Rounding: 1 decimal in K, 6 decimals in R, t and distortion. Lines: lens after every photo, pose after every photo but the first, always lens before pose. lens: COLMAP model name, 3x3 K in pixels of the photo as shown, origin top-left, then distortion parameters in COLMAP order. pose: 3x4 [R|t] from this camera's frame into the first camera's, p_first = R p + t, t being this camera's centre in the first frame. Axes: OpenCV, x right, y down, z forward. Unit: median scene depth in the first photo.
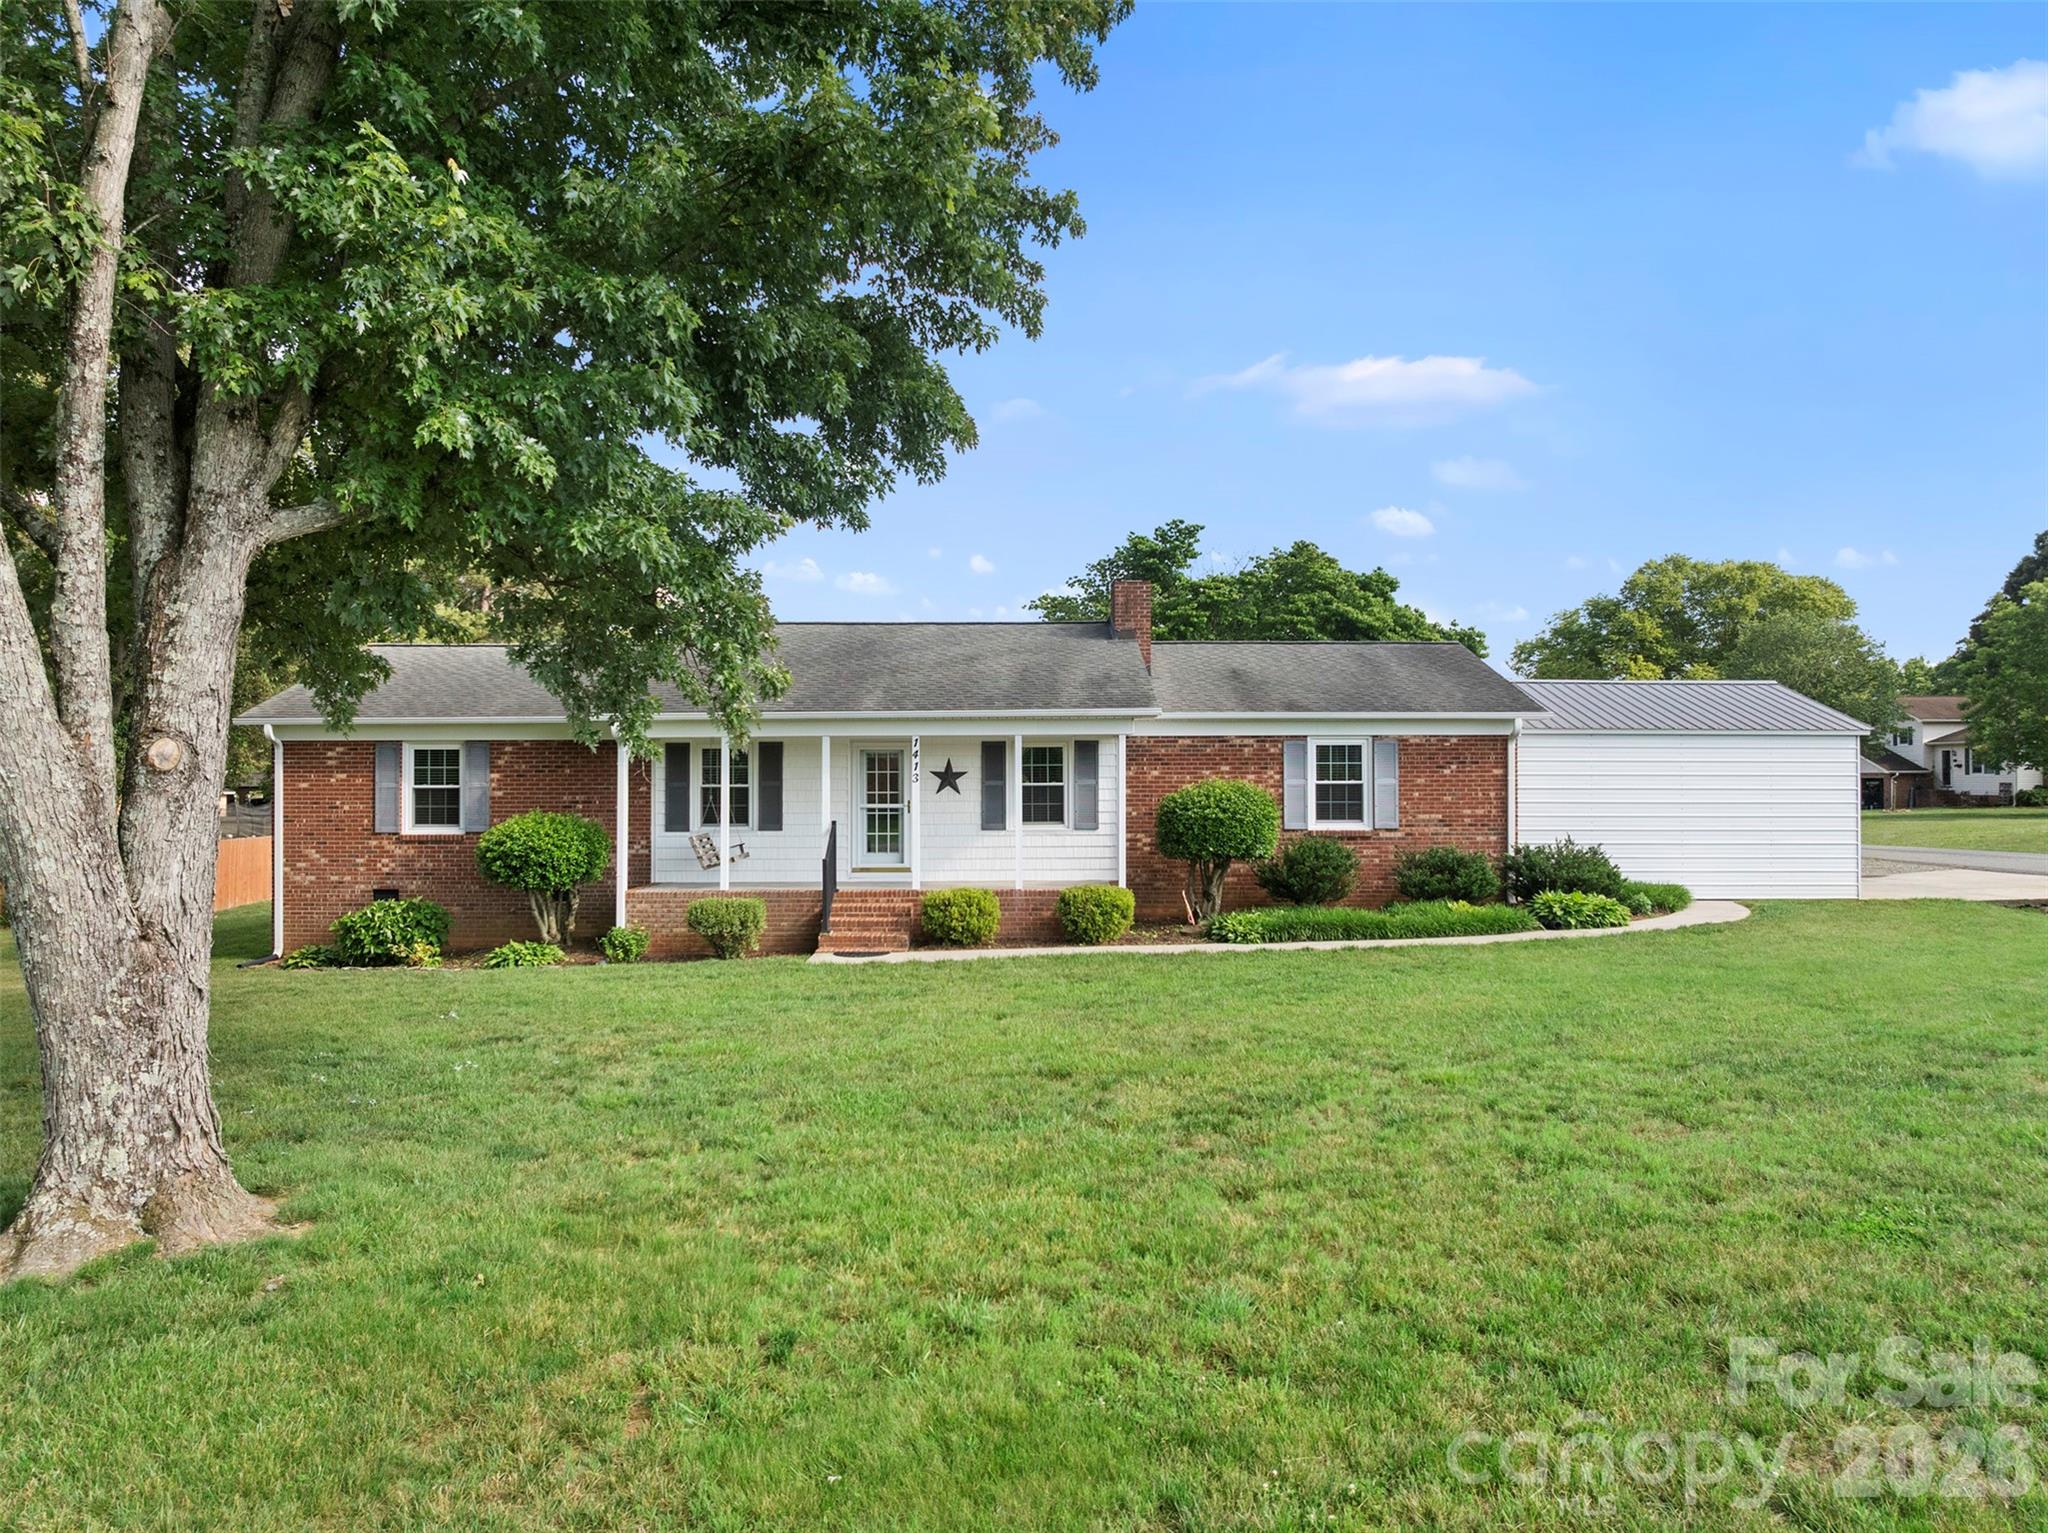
lens RADIAL K [[1436.8, 0, 1024.4], [0, 1436.8, 762.2], [0, 0, 1]] dist [-0.039359, 0.011109]
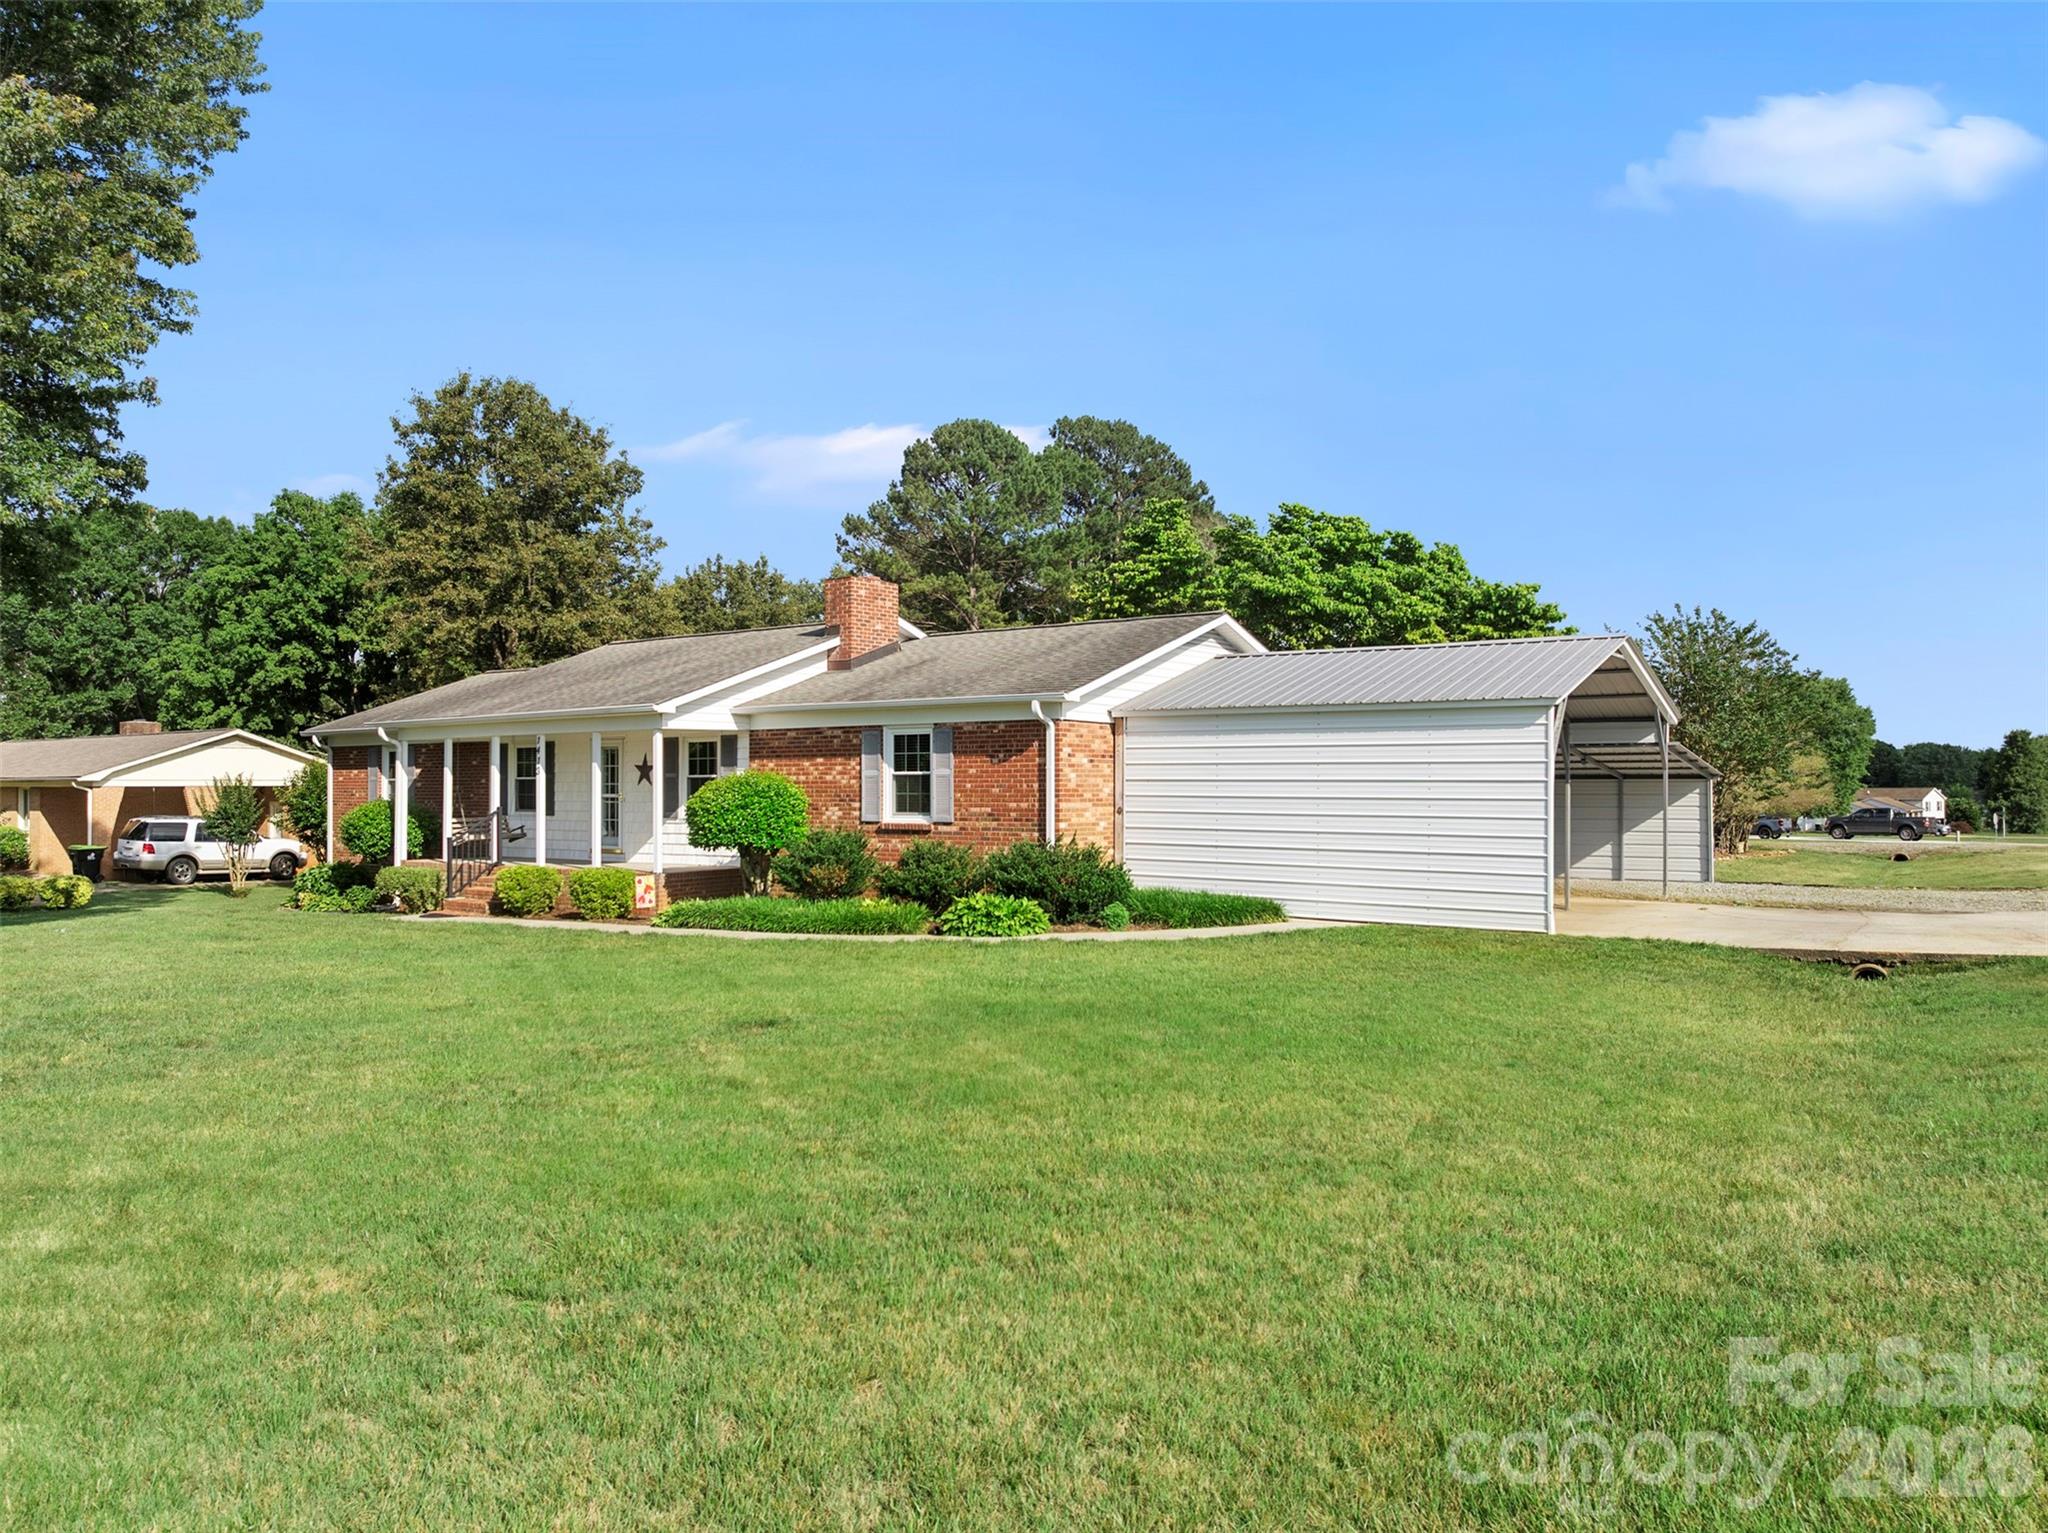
lens RADIAL K [[1436.8, 0, 1031.4], [0, 1436.8, 757.7], [0, 0, 1]] dist [-0.039359, 0.011109]
pose [[0.802482, -0.011278, -0.596570, 0.860598], [0.008752, 0.999936, -0.007131, 0.011148], [0.596613, 0.000501, 0.802529, 0.281397]]
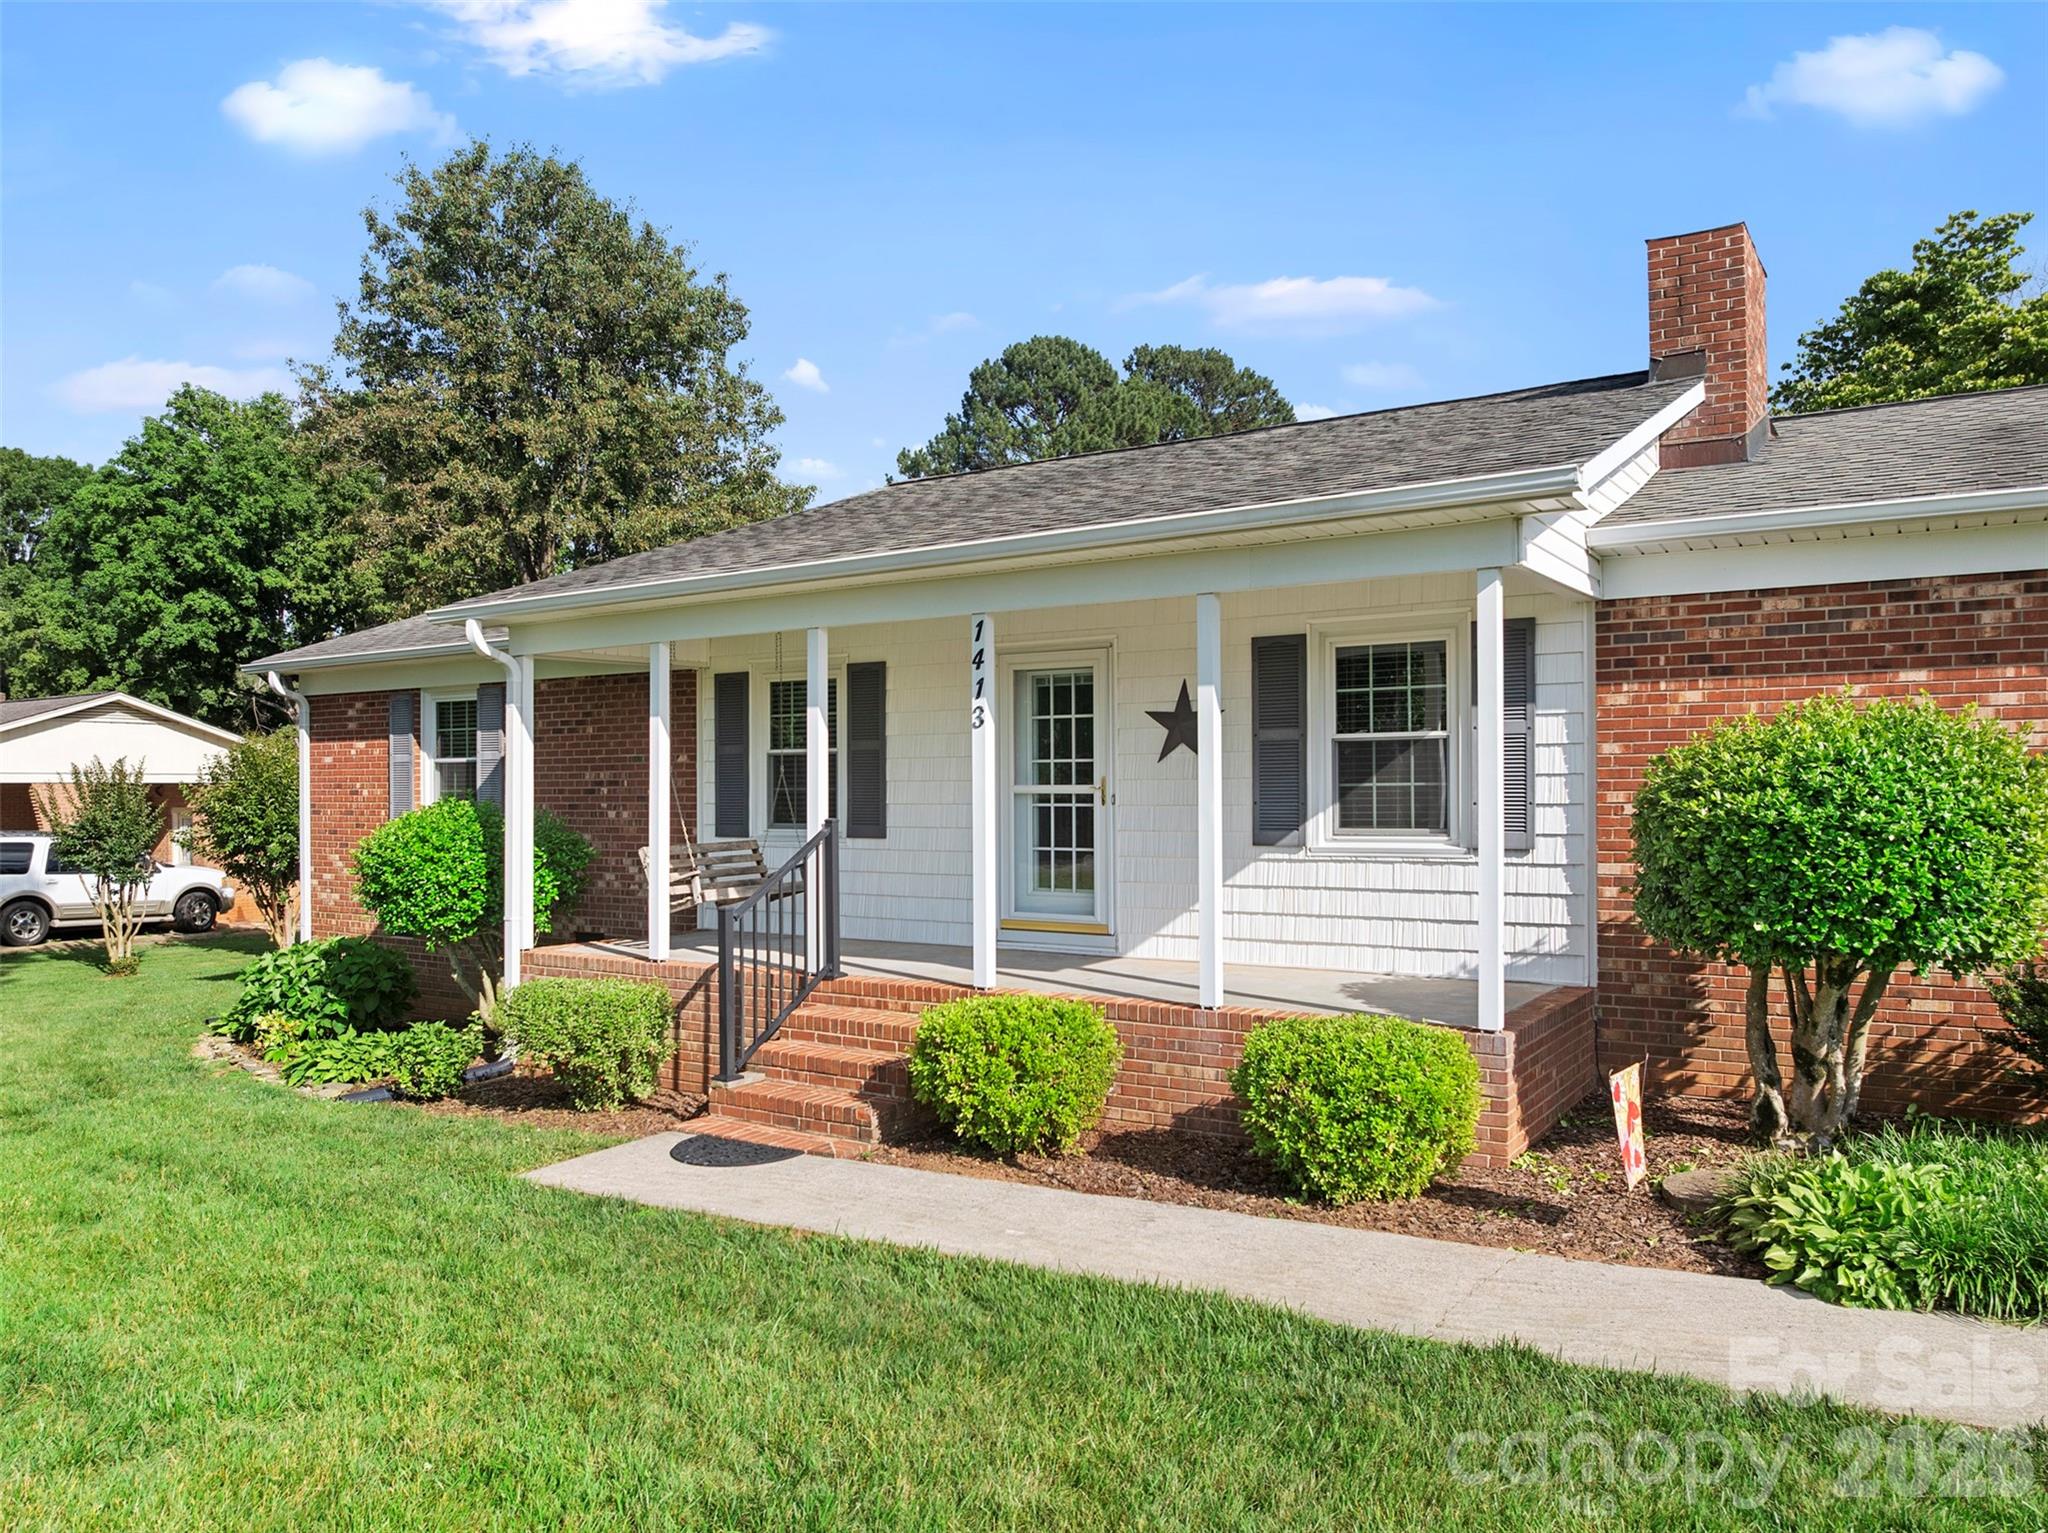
lens RADIAL K [[1436.8, 0, 1027.7], [0, 1436.8, 782.0], [0, 0, 1]] dist [-0.039359, 0.011109]
pose [[0.834539, -0.003825, -0.550936, 0.149616], [0.009232, 0.999933, 0.007042, 0.024711], [0.550872, -0.010963, 0.834518, 0.608715]]
